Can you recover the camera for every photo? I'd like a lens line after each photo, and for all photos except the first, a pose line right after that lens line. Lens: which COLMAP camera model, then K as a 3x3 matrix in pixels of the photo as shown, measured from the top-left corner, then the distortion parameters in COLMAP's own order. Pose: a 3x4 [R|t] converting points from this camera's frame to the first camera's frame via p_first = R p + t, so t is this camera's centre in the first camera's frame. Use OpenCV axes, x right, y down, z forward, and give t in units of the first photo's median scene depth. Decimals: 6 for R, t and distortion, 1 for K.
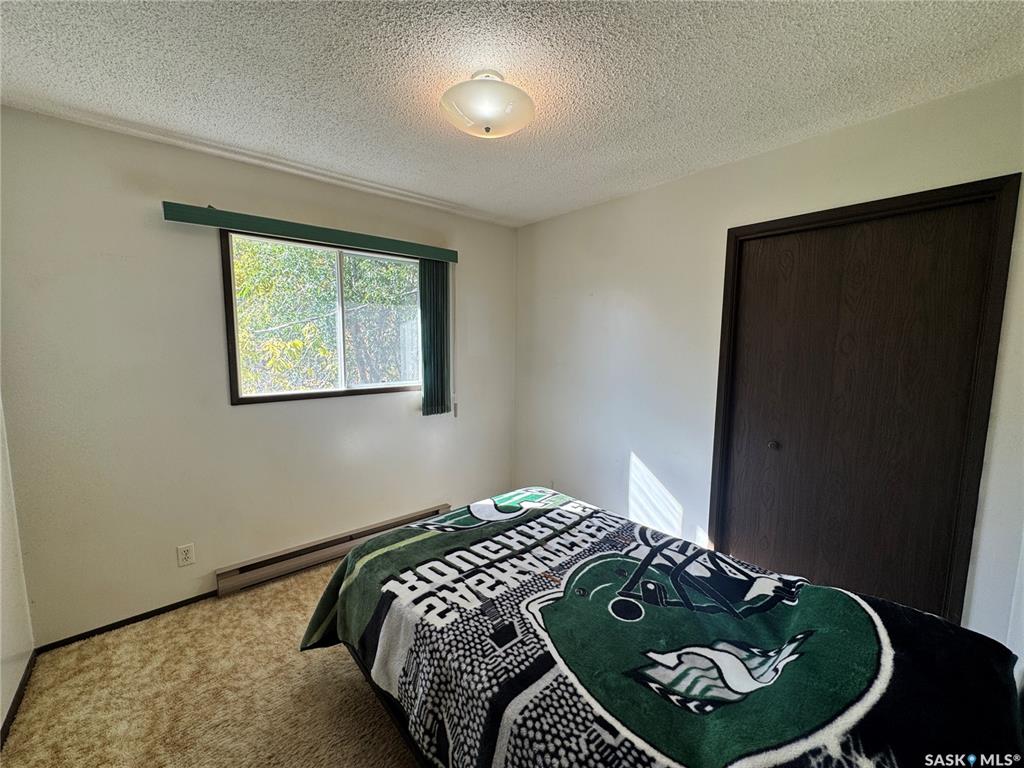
lens RADIAL K [[408.9, 0, 512.1], [0, 408.9, 385.4], [0, 0, 1]] dist [-0.007961, 0.000104]
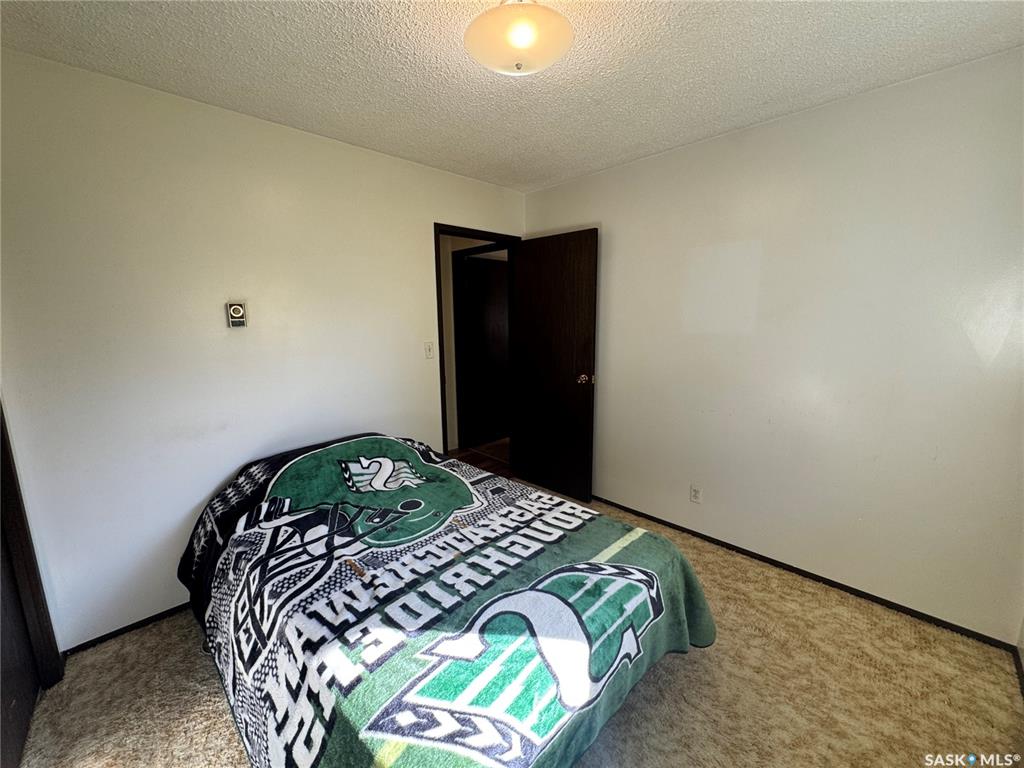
lens RADIAL K [[408.9, 0, 512.3], [0, 408.9, 384.6], [0, 0, 1]] dist [-0.007961, 0.000104]
pose [[-0.997565, 0.015417, -0.068016, 0.020091], [-0.003615, 0.962517, 0.271199, -0.186199], [0.069648, 0.270784, -0.960117, 1.843836]]
